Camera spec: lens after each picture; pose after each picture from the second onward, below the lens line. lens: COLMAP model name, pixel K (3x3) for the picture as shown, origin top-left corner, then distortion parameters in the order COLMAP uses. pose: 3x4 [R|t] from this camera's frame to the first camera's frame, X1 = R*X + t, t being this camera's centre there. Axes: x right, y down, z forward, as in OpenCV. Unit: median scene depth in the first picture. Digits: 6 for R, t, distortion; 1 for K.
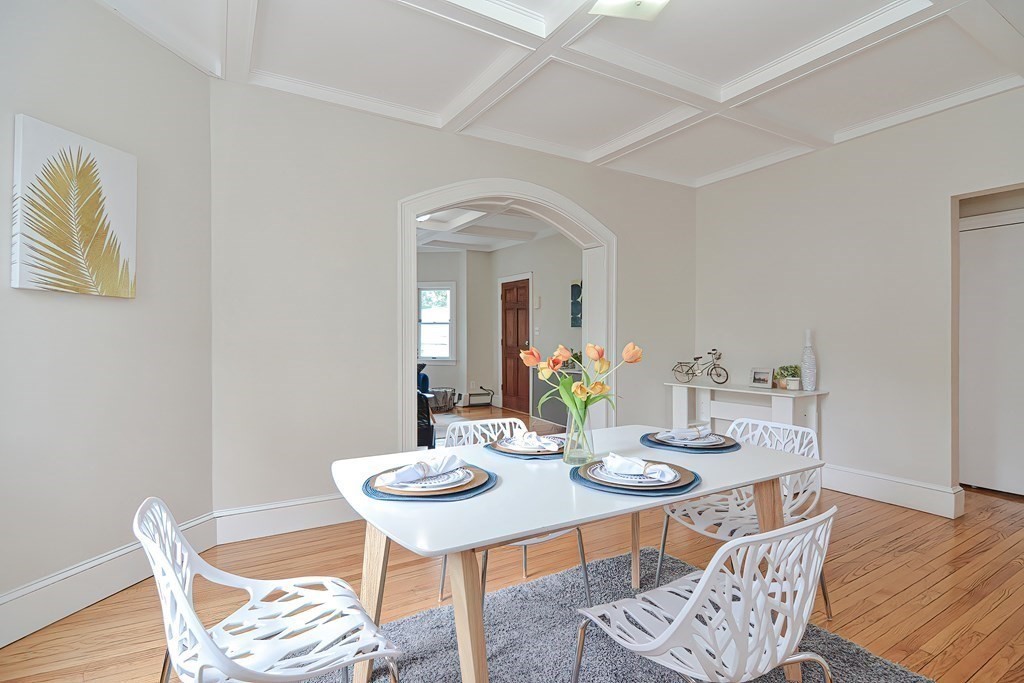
lens RADIAL K [[492.4, 0, 520.5], [0, 492.4, 343.3], [0, 0, 1]] dist [0.005404, -0.014066]
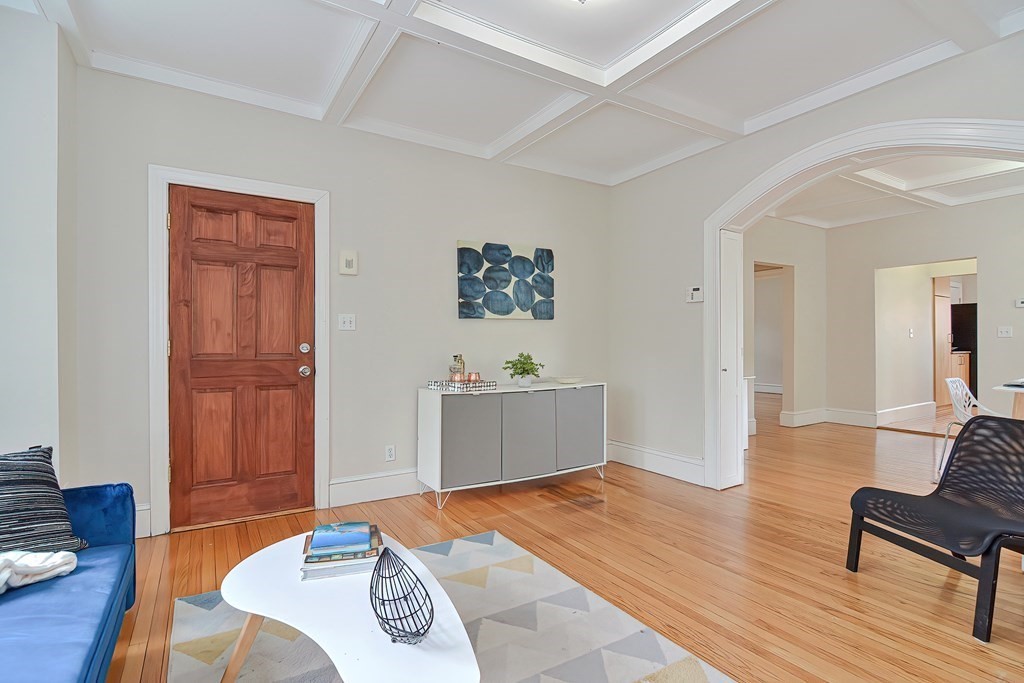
lens RADIAL K [[494.0, 0, 505.7], [0, 494.0, 343.2], [0, 0, 1]] dist [0.001408, -0.014347]
pose [[-0.000975, 0.000231, 0.999999, -0.429367], [0.016627, 0.999862, -0.000215, -0.001514], [-0.999861, 0.016627, -0.000978, 0.818535]]
